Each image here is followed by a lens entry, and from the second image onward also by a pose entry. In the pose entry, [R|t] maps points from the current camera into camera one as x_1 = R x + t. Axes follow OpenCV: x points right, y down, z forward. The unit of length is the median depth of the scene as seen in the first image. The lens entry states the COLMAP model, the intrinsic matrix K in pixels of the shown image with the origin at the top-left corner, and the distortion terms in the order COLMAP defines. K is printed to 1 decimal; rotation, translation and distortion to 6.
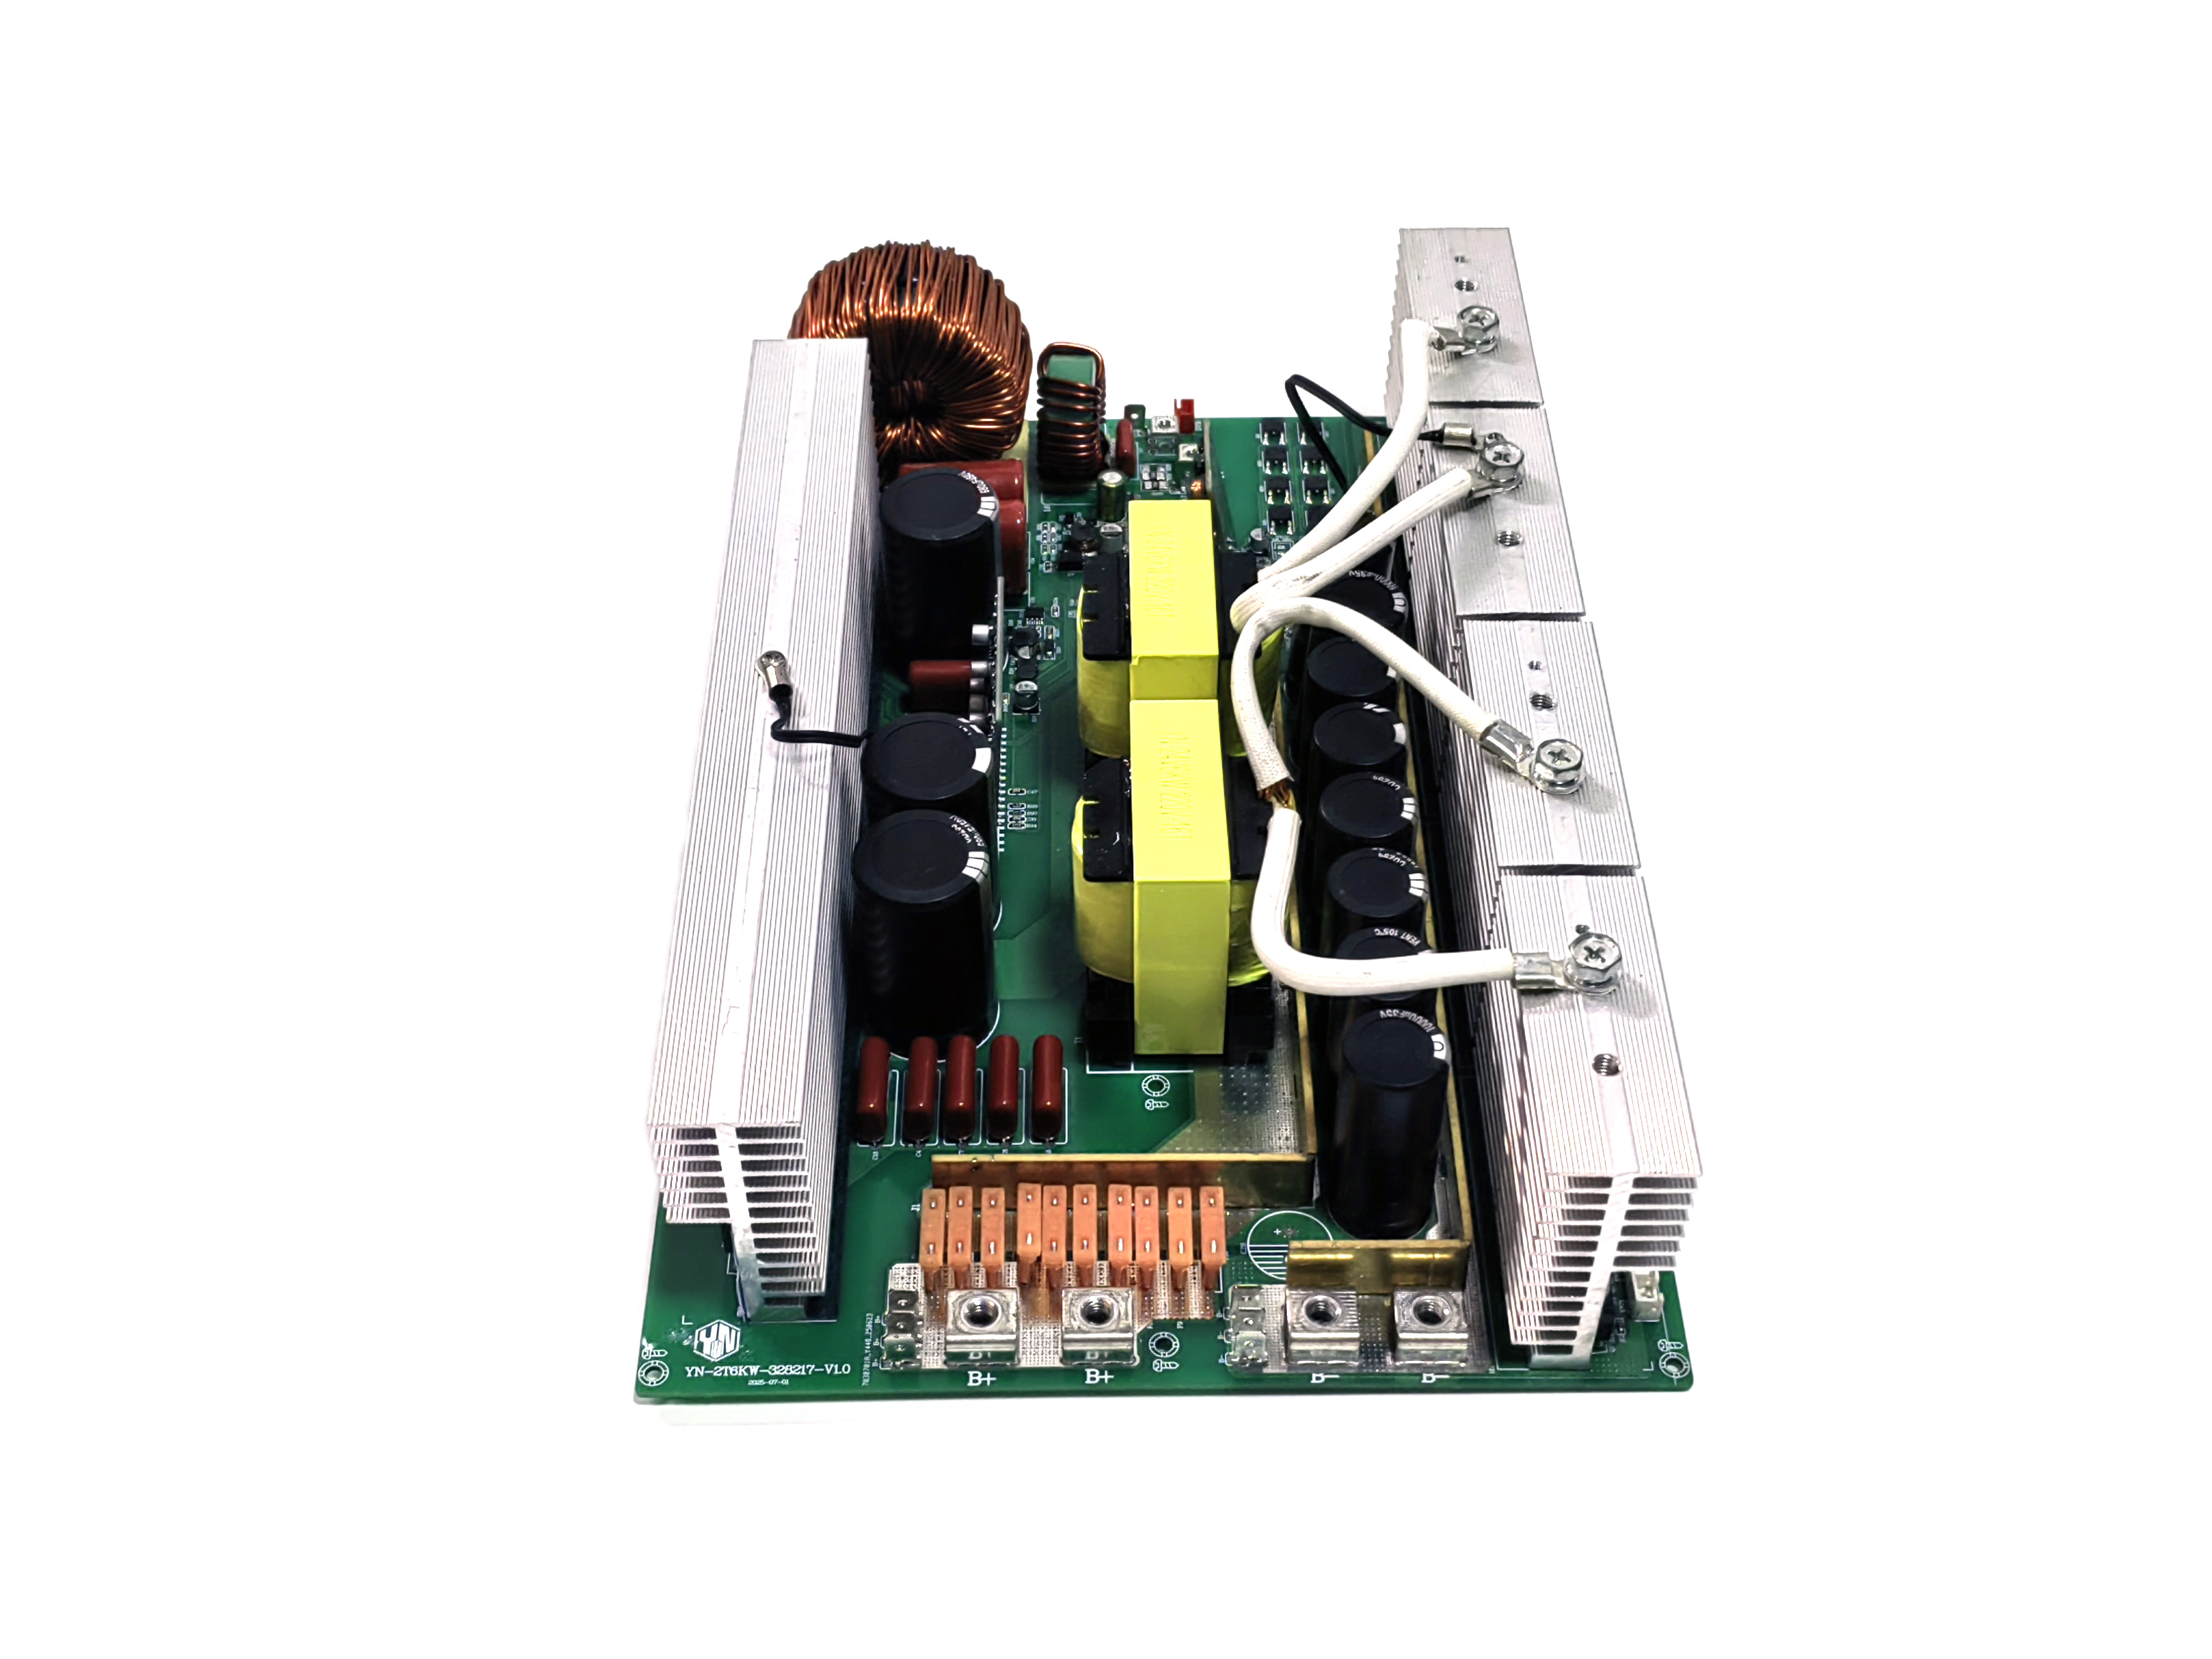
lens RADIAL K [[2837.0, 0, 1106.0], [0, 2837.0, 829.5], [0, 0, 1]] dist [0.024143, -0.048043]
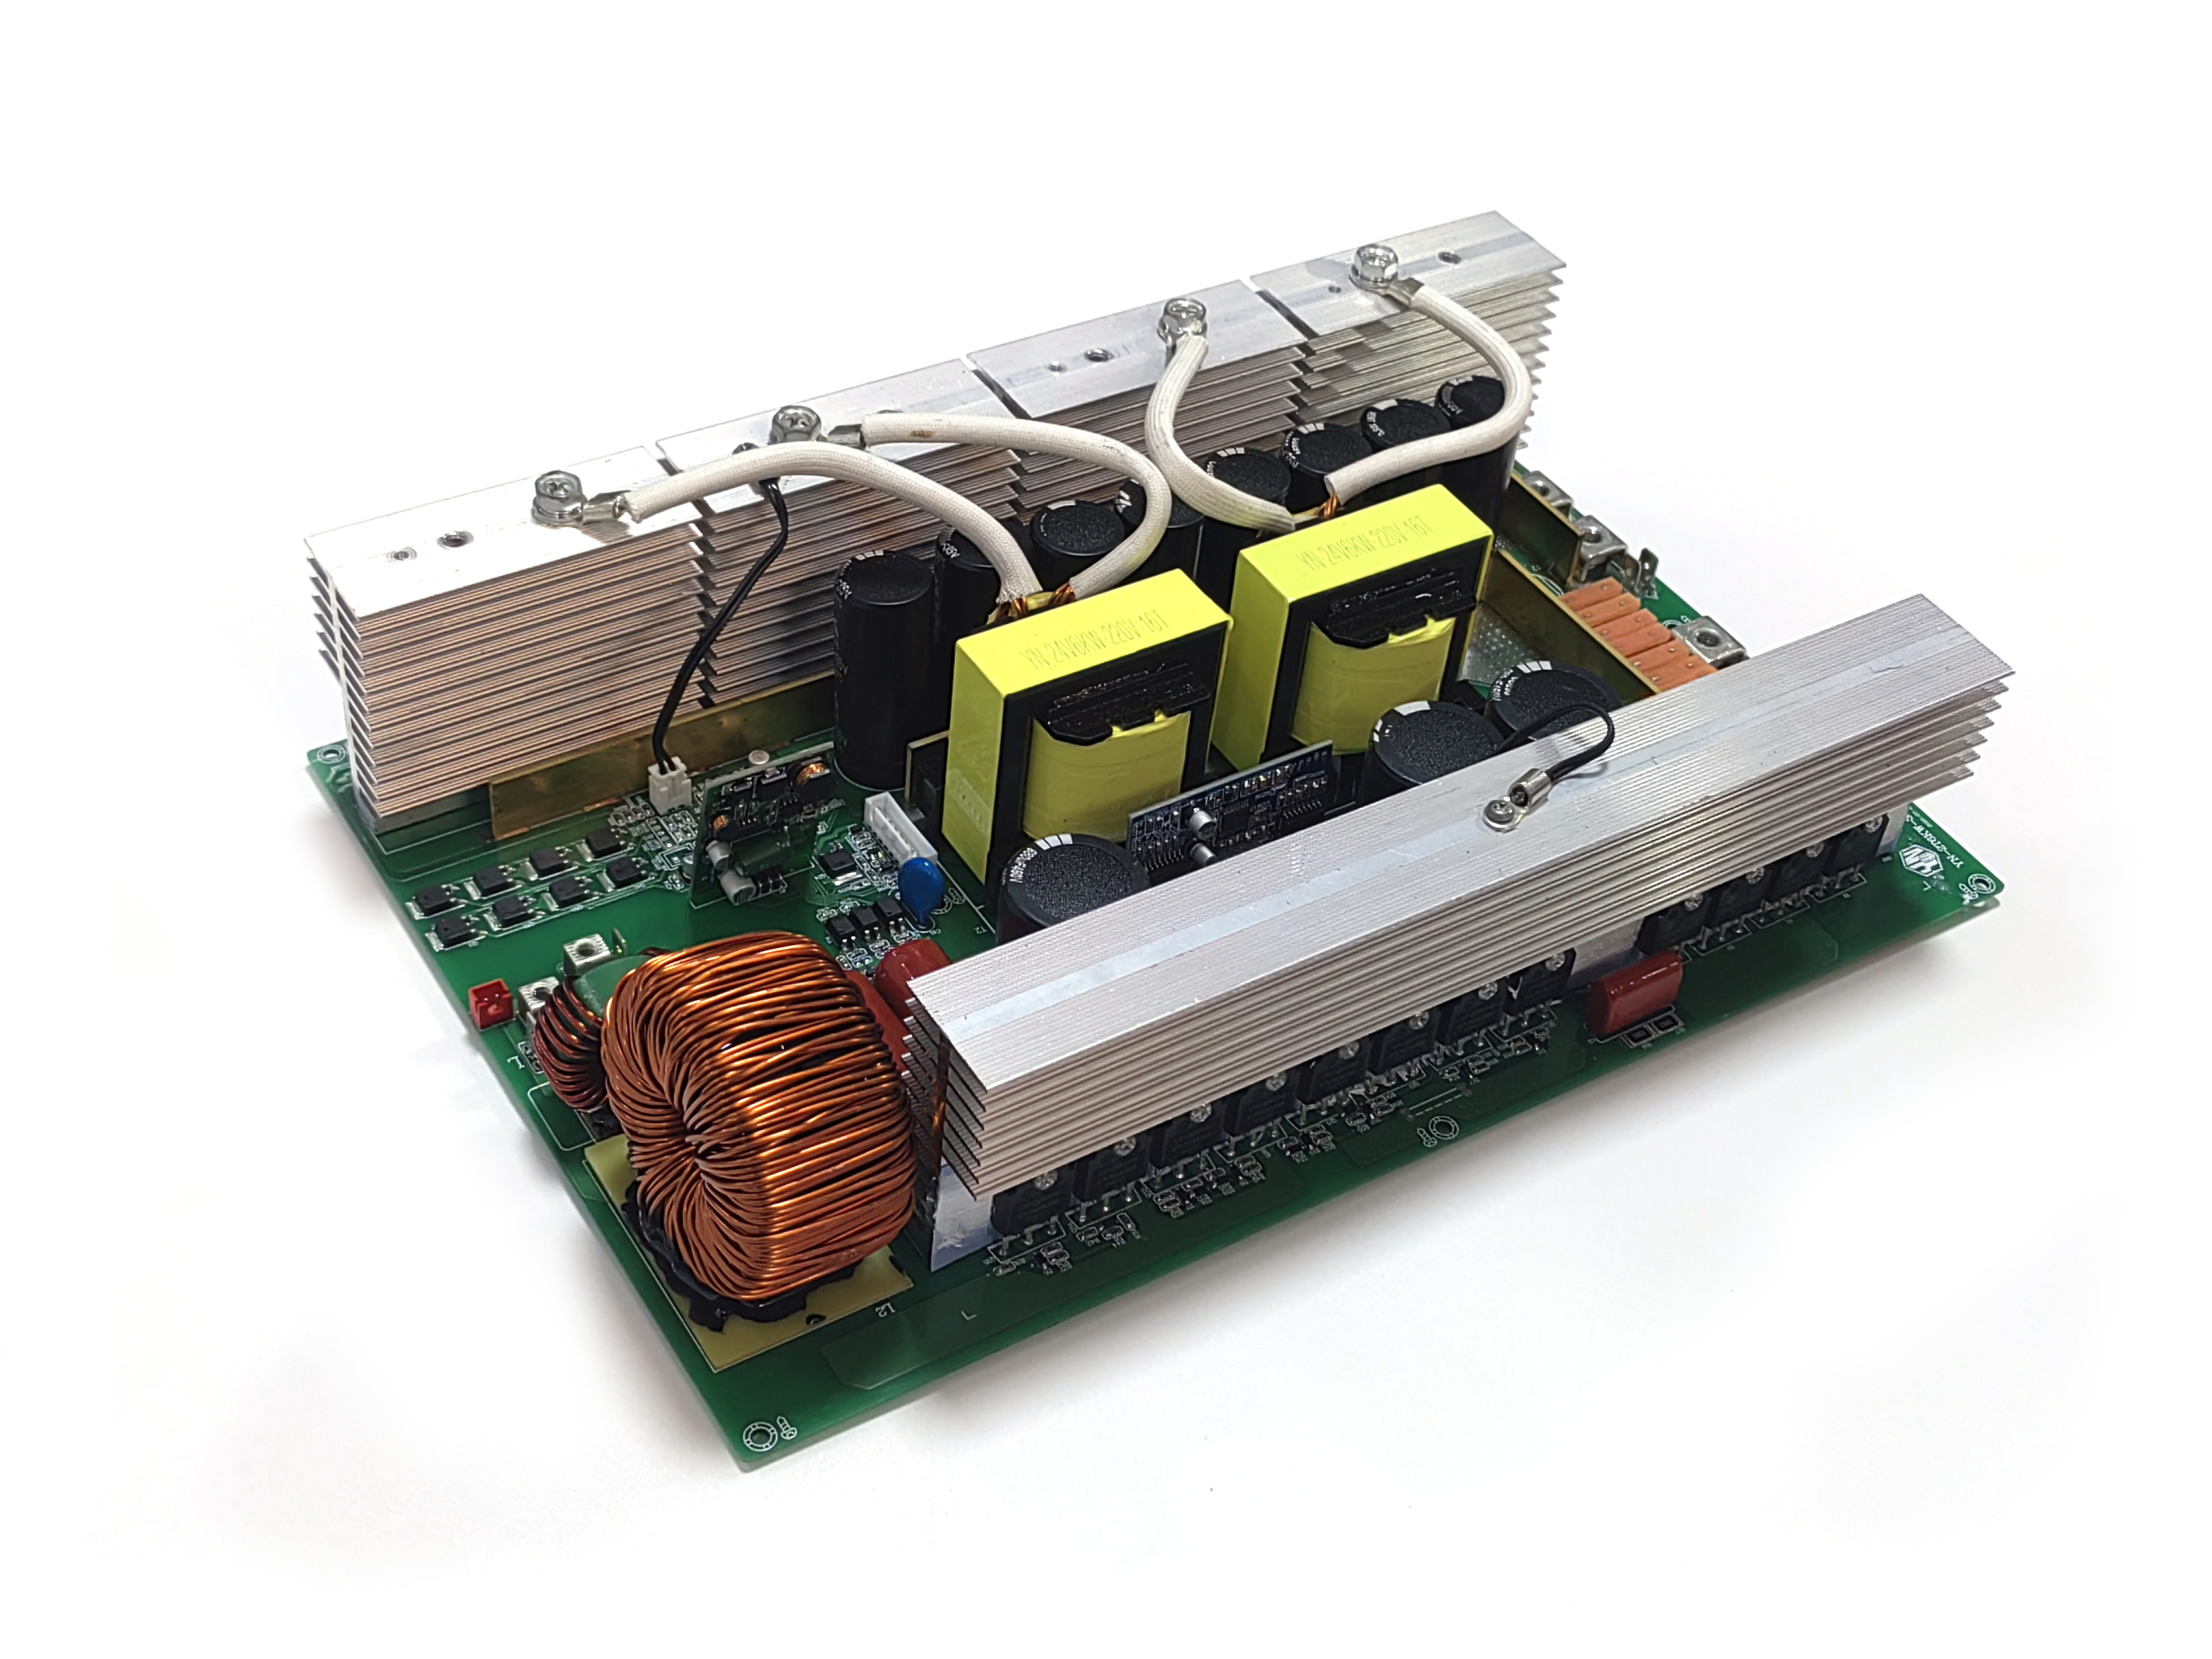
lens RADIAL K [[2837.0, 0, 1106.0], [0, 2837.0, 829.5], [0, 0, 1]] dist [0.024143, -0.048043]
pose [[-0.530263, -0.607140, 0.591779, -0.595398], [0.532218, 0.304964, 0.789773, -0.844598], [-0.659974, 0.733742, 0.161420, 0.972813]]
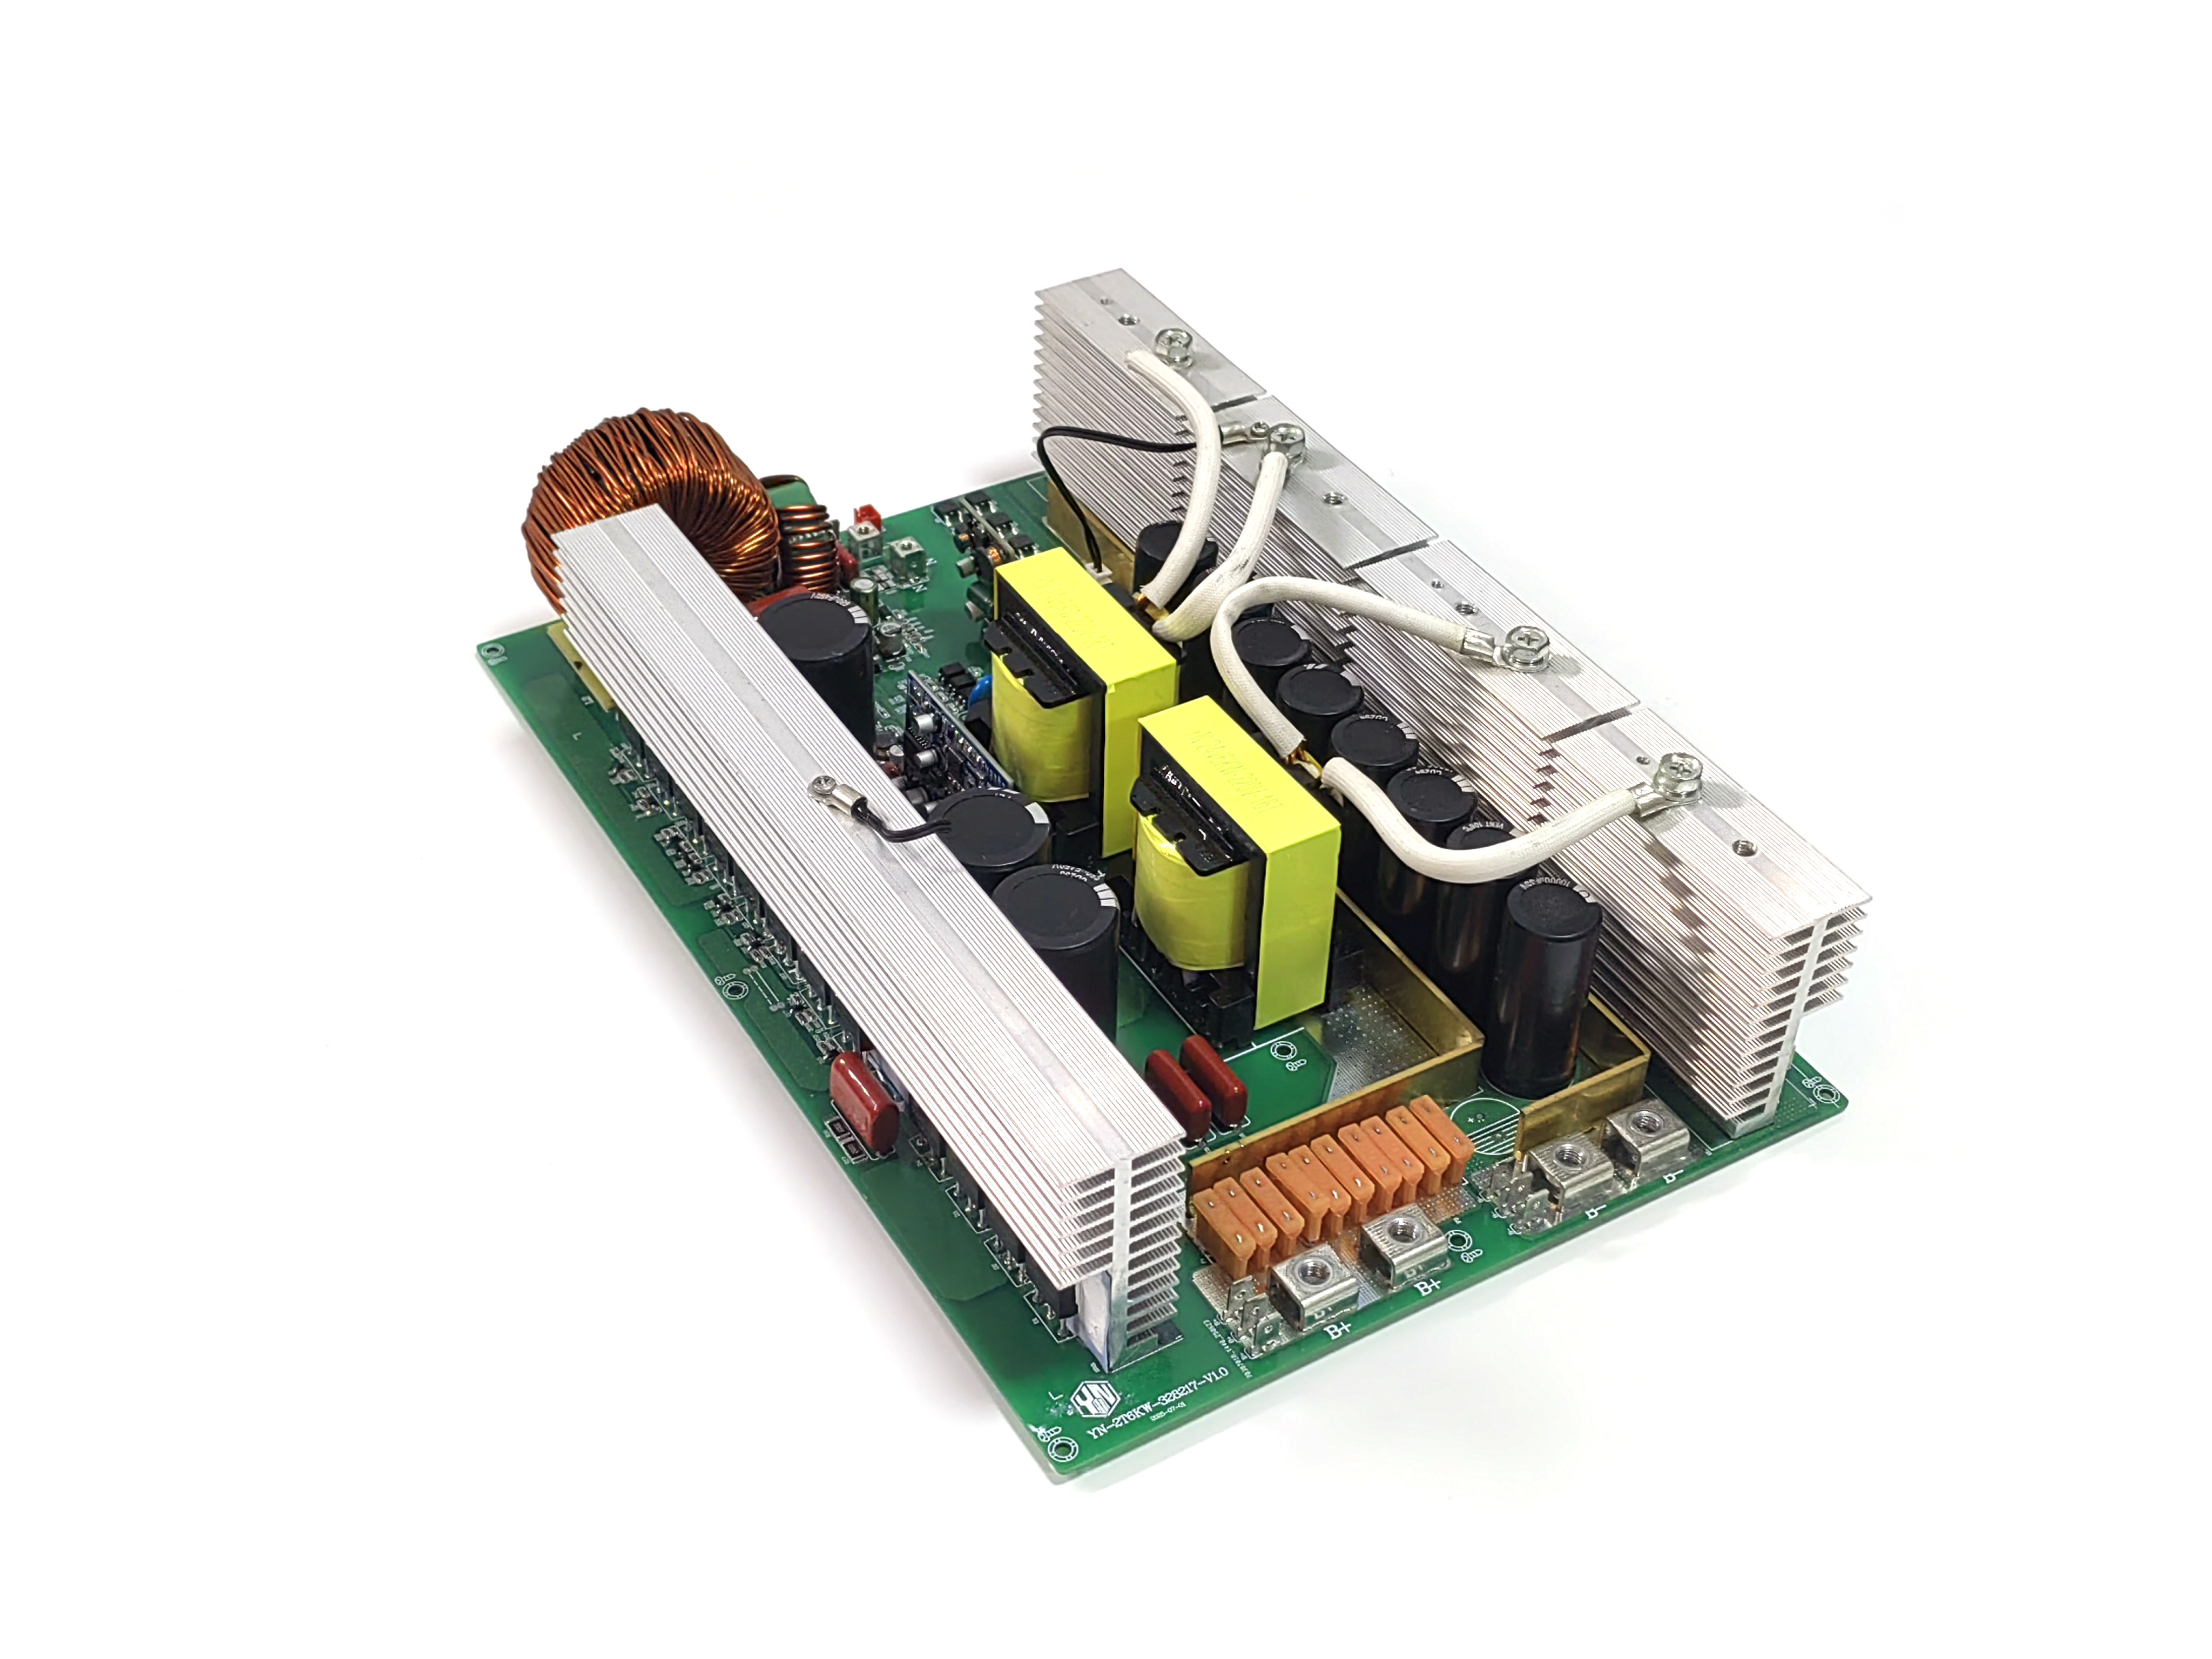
lens RADIAL K [[2837.0, 0, 1106.0], [0, 2837.0, 829.5], [0, 0, 1]] dist [0.024143, -0.048043]
pose [[0.862278, -0.307393, 0.402476, -0.457271], [0.337667, 0.941255, -0.004542, -0.006027], [-0.377436, 0.139819, 0.915419, 0.036291]]
